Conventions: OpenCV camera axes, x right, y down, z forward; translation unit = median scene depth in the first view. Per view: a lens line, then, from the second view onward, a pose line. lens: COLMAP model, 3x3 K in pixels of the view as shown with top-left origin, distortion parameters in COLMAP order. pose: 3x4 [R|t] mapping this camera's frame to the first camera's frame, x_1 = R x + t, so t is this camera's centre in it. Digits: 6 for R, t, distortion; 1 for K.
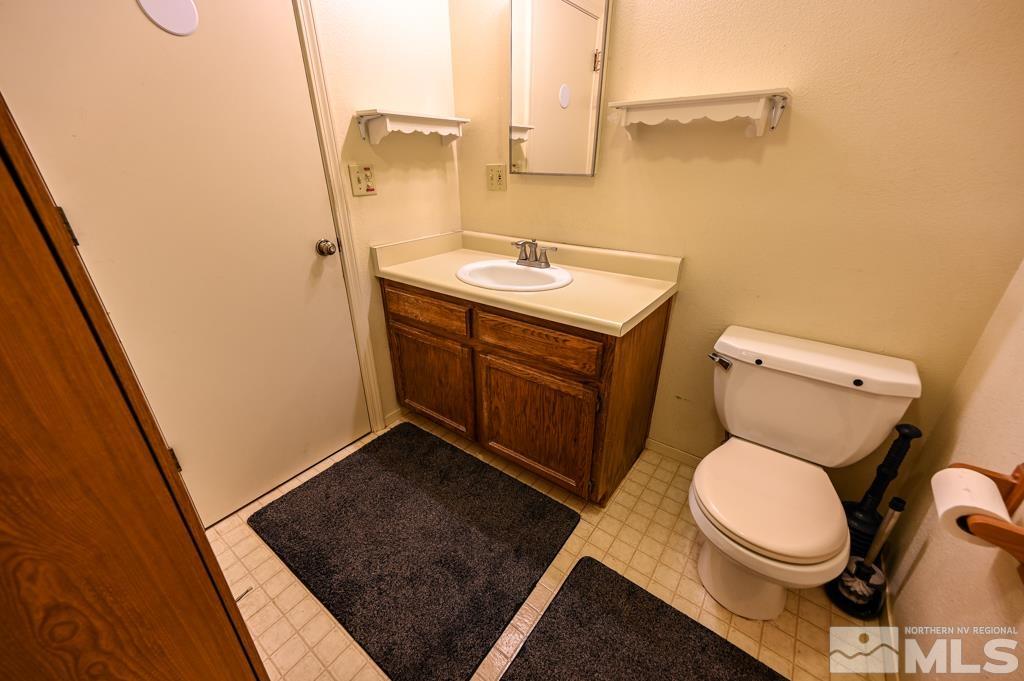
lens RADIAL K [[401.2, 0, 509.6], [0, 401.2, 344.4], [0, 0, 1]] dist [0.018087, 0.002246]
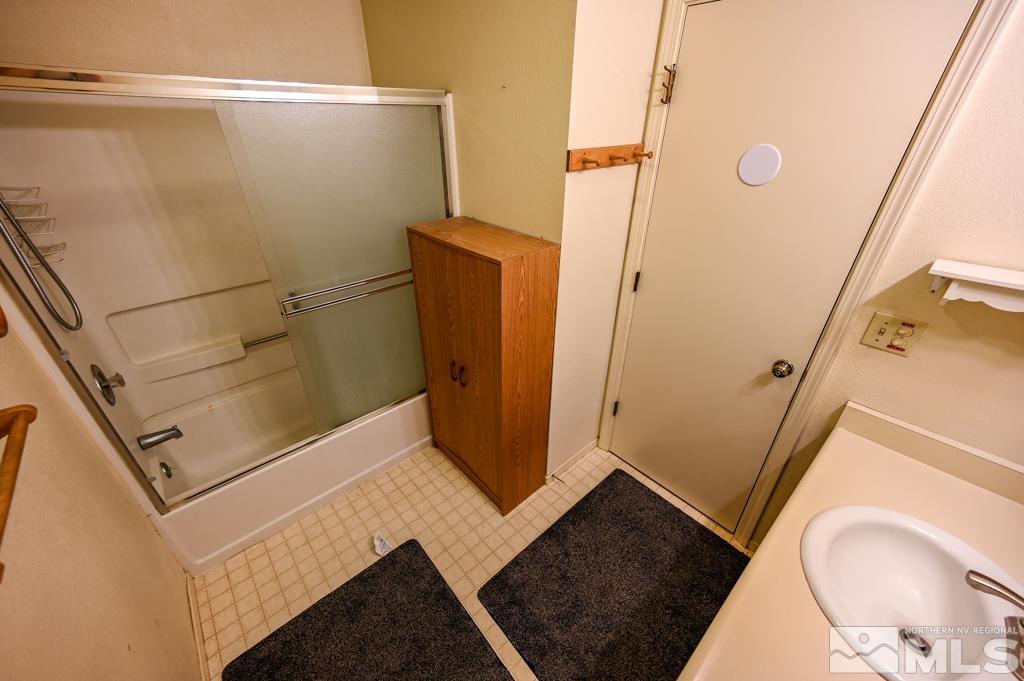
lens RADIAL K [[401.2, 0, 512.1], [0, 401.2, 341.7], [0, 0, 1]] dist [0.018087, 0.002246]
pose [[-0.209732, 0.492955, -0.844398, 0.457611], [-0.403353, 0.743077, 0.533988, -0.547248], [0.890685, 0.452585, 0.042988, 0.366204]]
